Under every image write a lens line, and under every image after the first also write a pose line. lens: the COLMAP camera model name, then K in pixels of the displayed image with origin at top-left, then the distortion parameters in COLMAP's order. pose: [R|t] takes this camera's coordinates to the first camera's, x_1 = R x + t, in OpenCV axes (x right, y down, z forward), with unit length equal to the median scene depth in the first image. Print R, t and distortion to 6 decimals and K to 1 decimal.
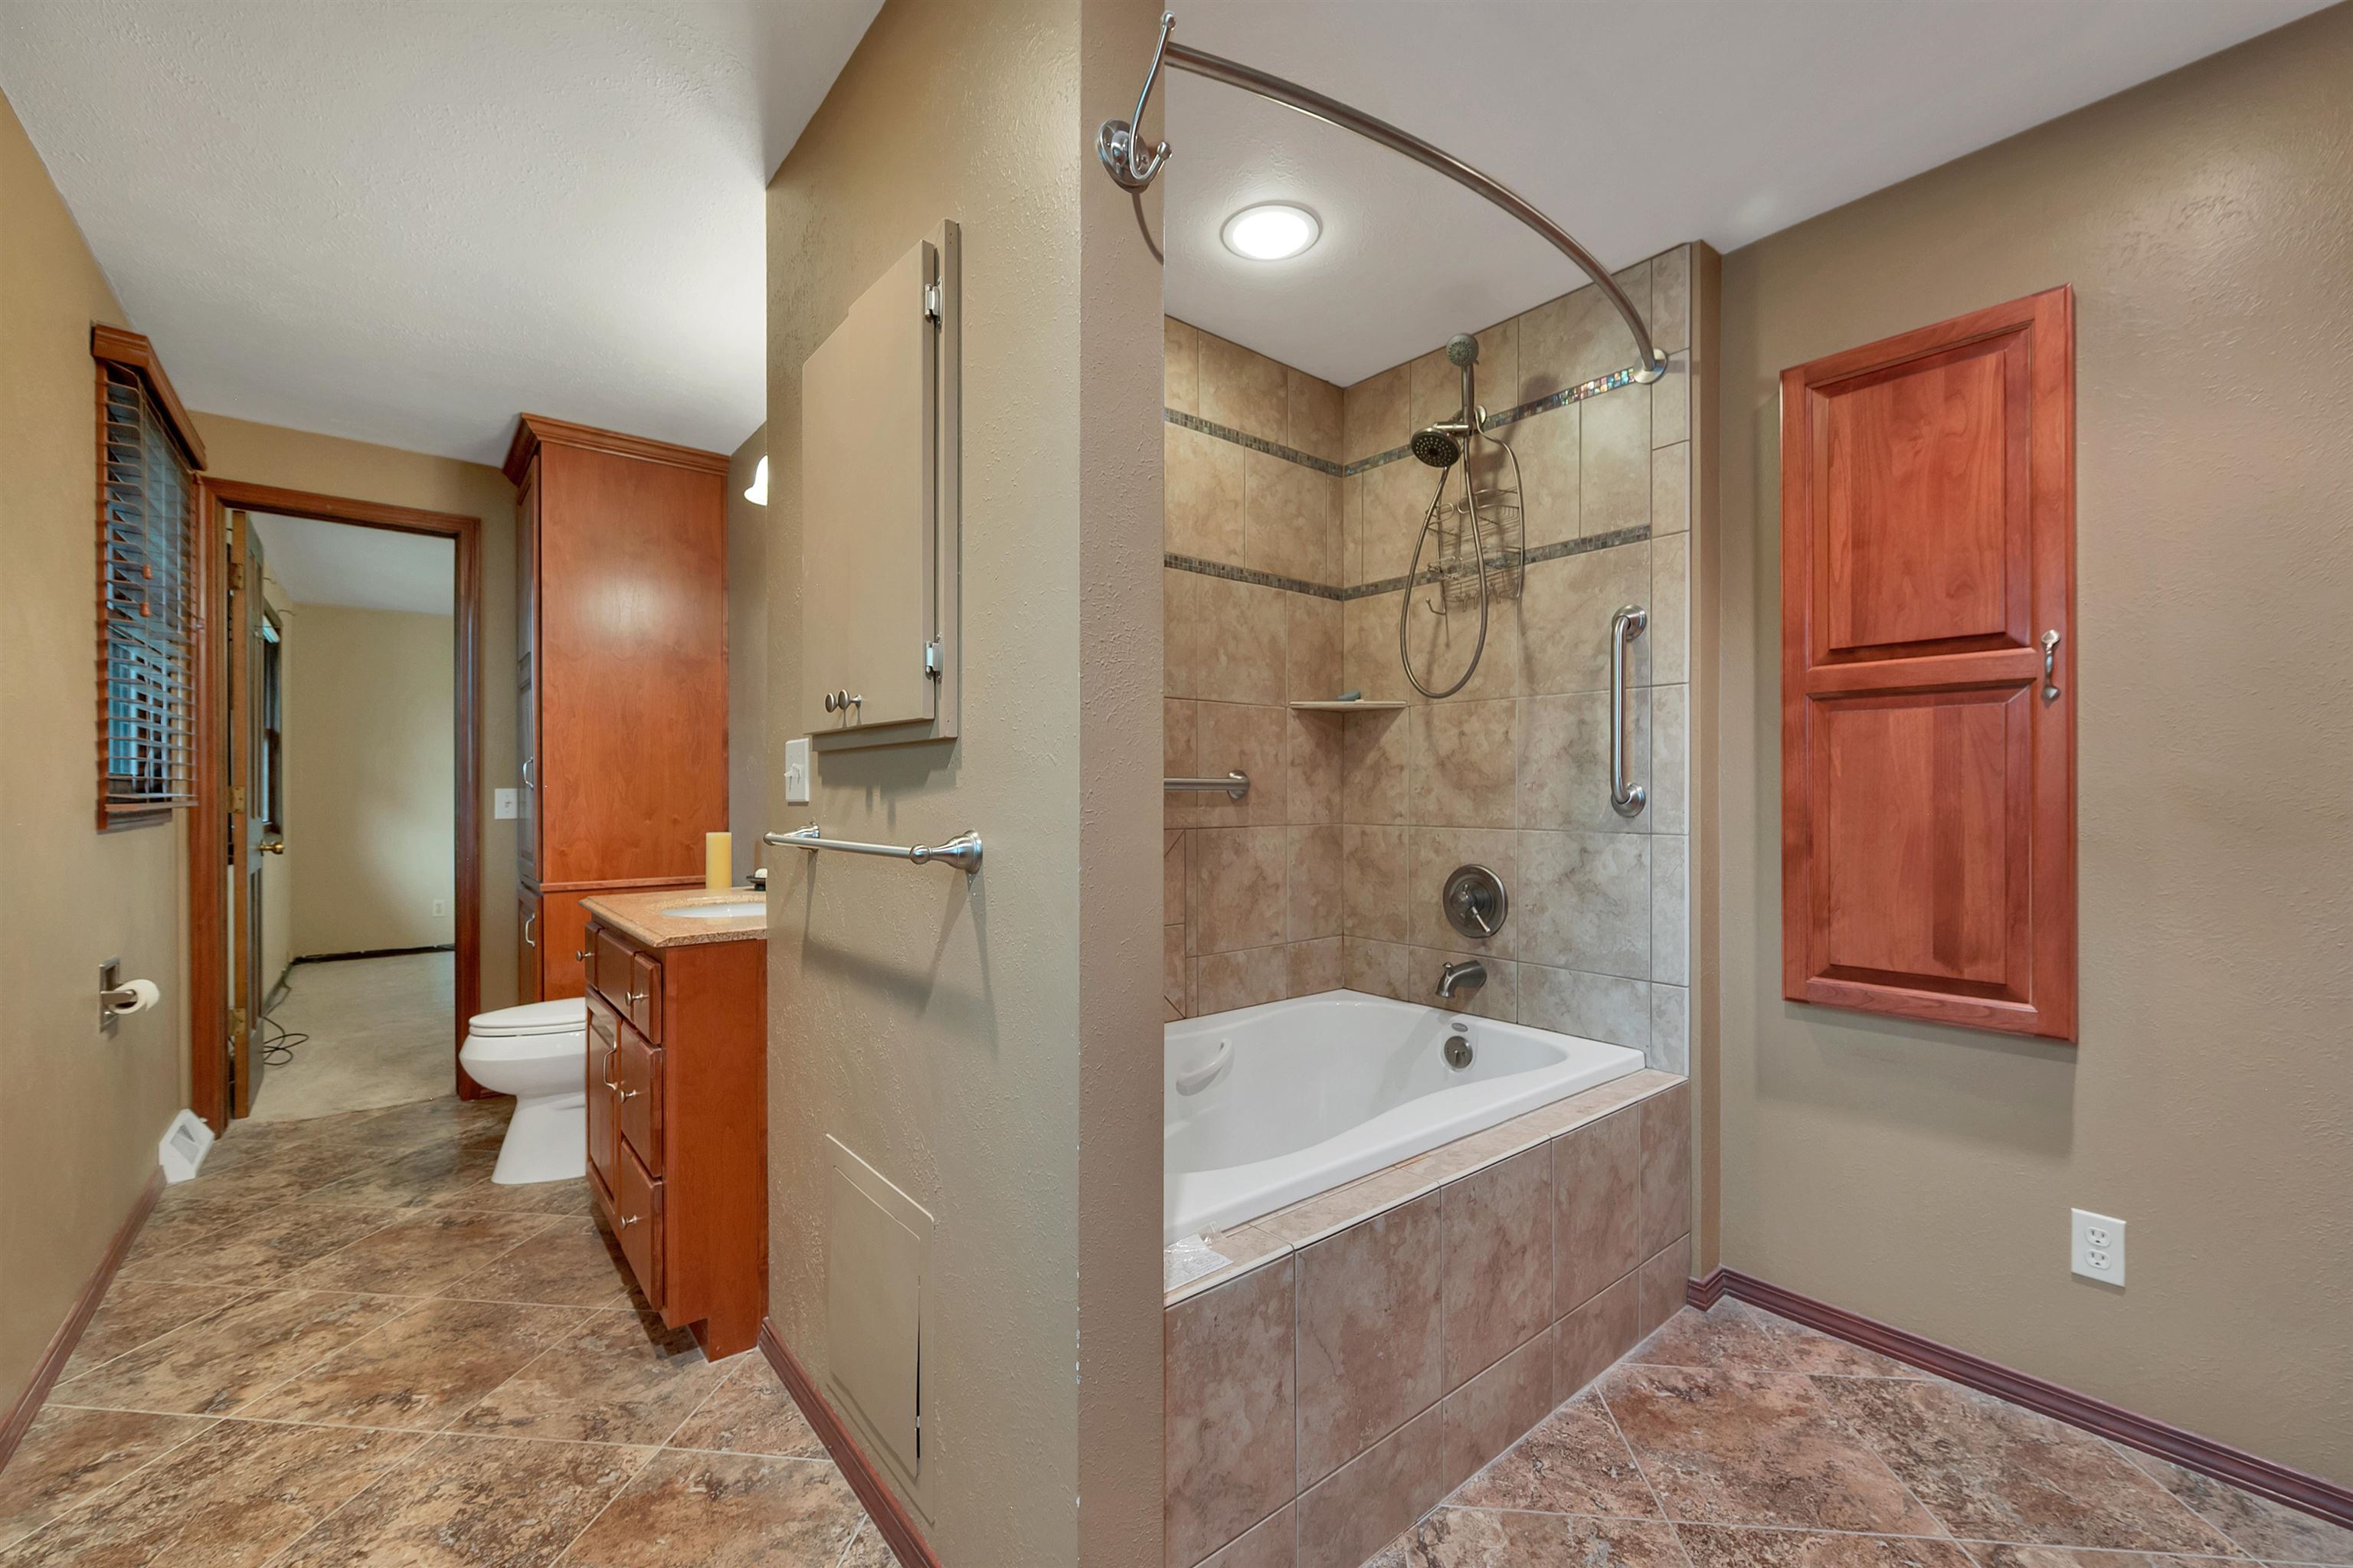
lens RADIAL K [[949.4, 0, 1176.8], [0, 949.4, 791.8], [0, 0, 1]] dist [0.001303, -0.000617]
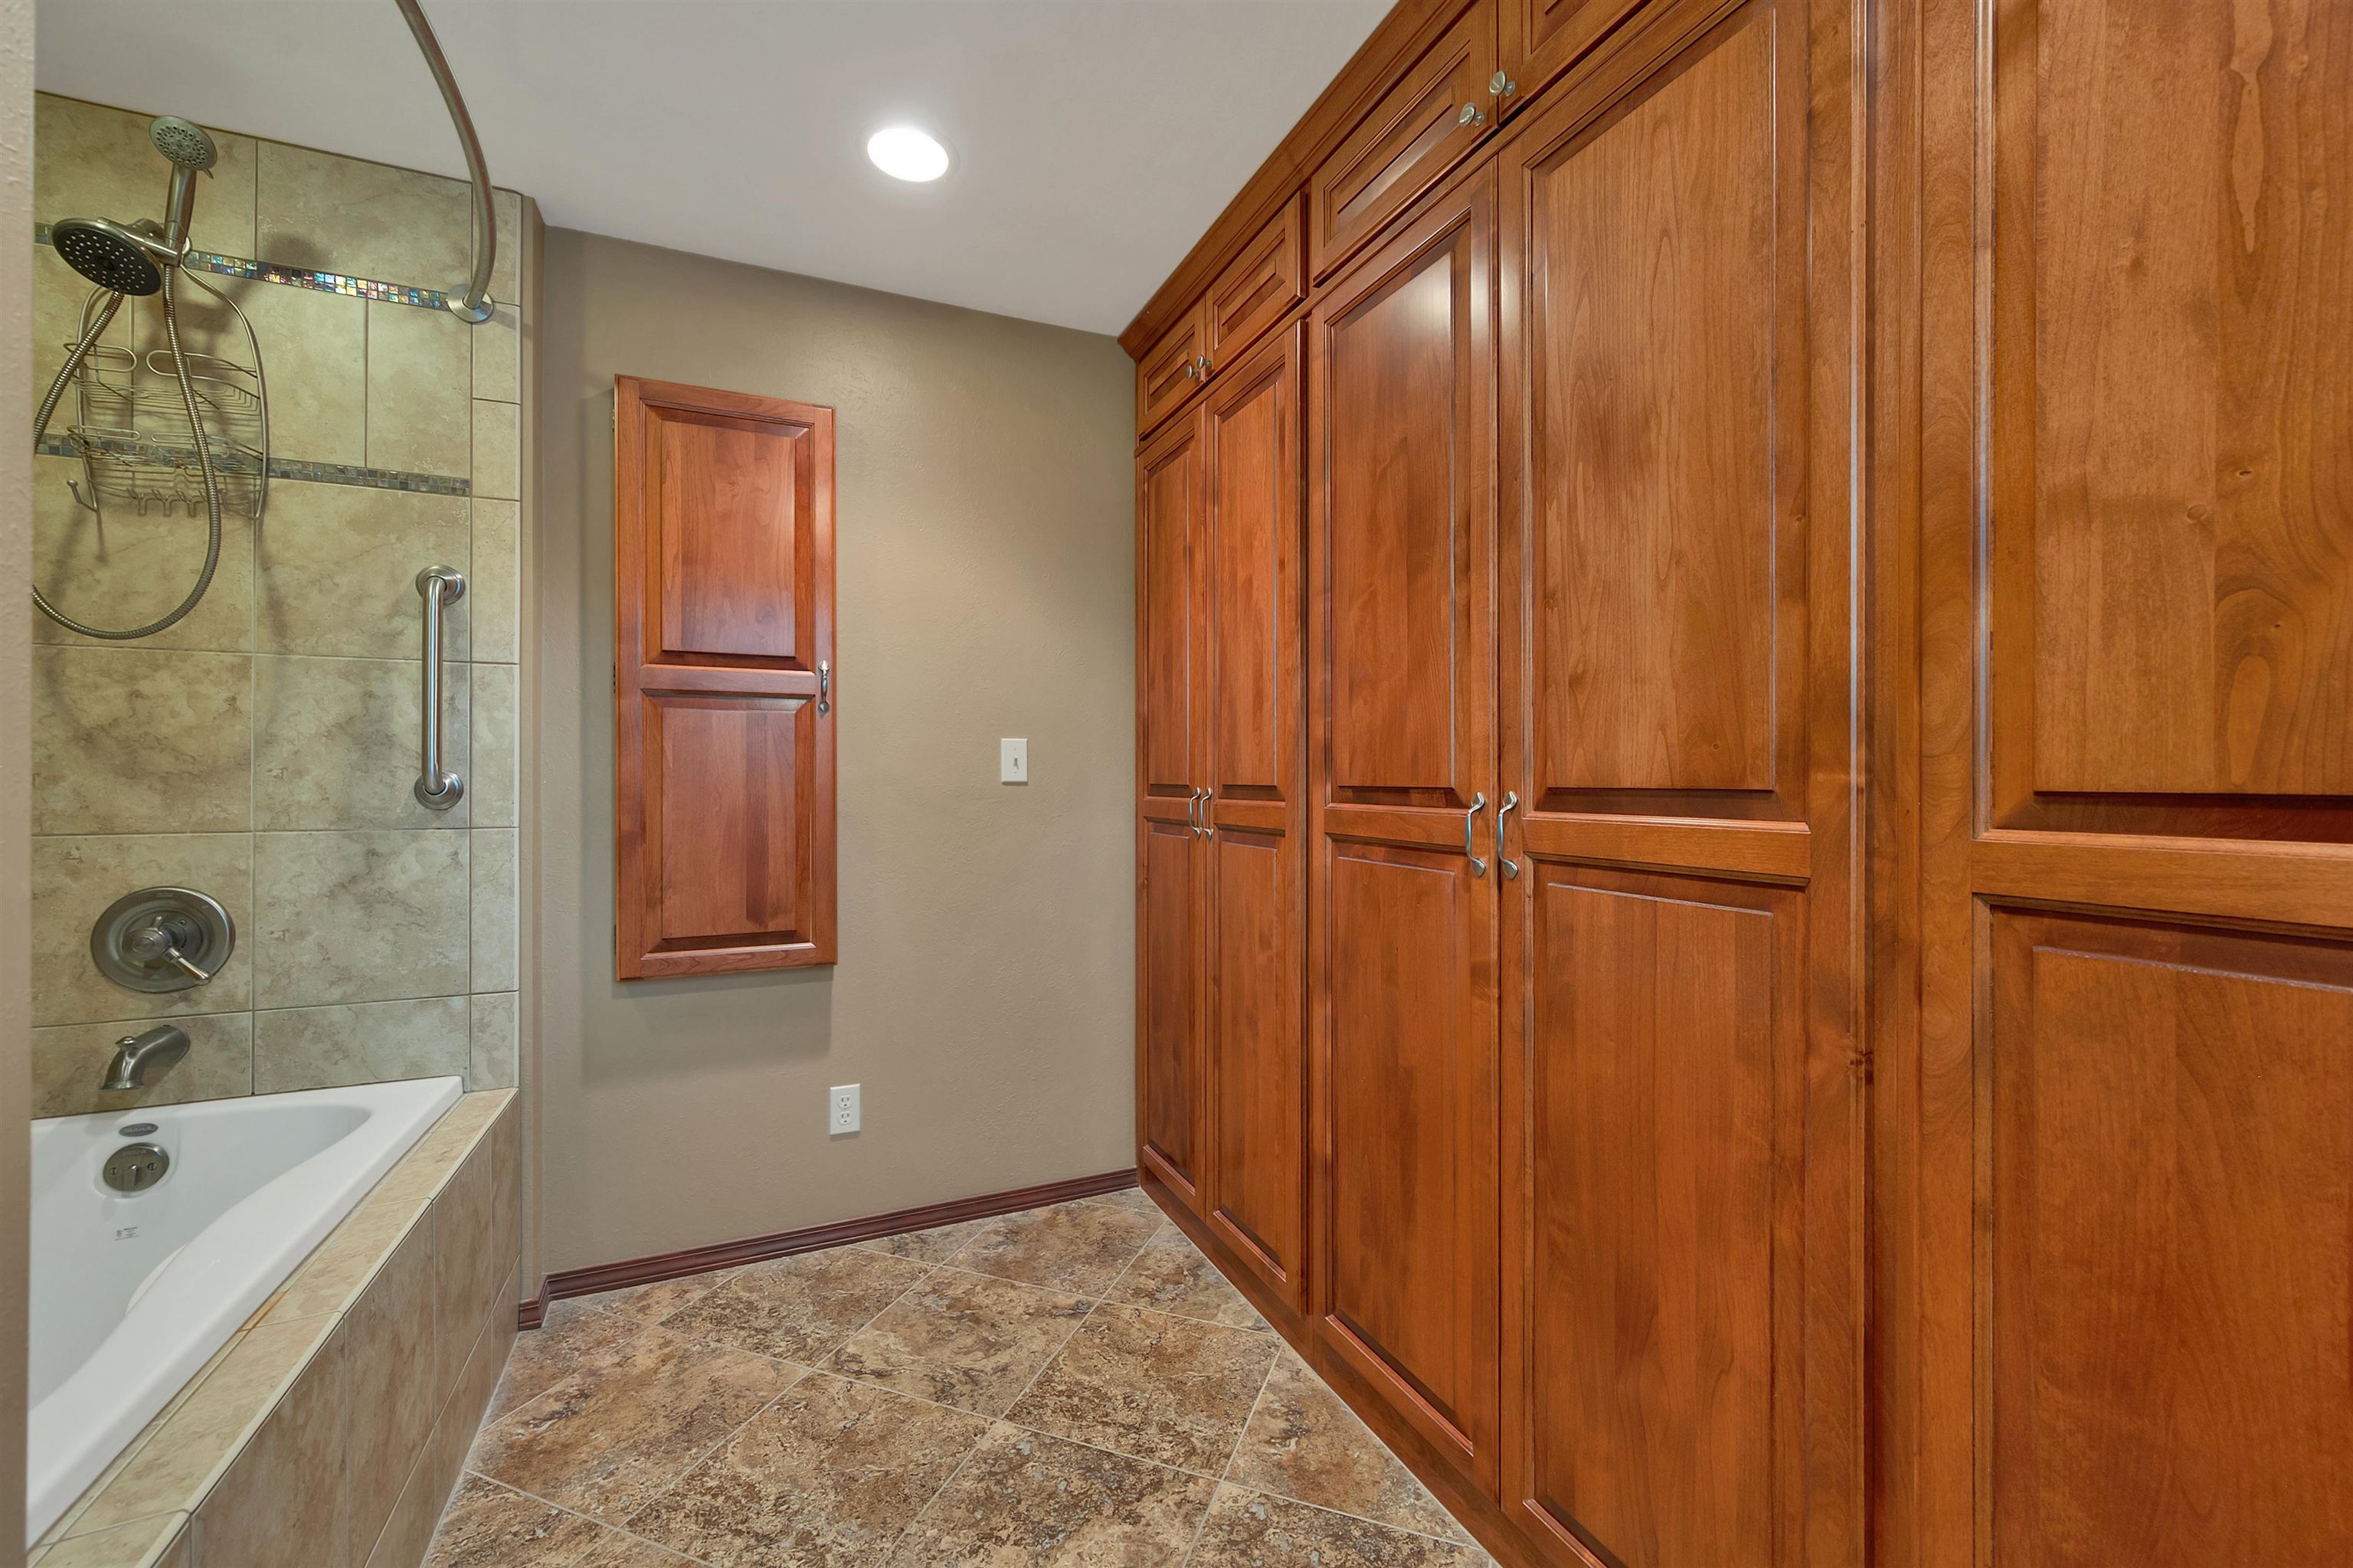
lens RADIAL K [[949.4, 0, 1178.8], [0, 949.4, 778.9], [0, 0, 1]] dist [0.001303, -0.000617]
pose [[0.264601, 0.003013, 0.964353, -0.217423], [0.000227, 0.999995, -0.003187, 0.001337], [-0.964358, 0.001062, 0.264599, 0.147721]]
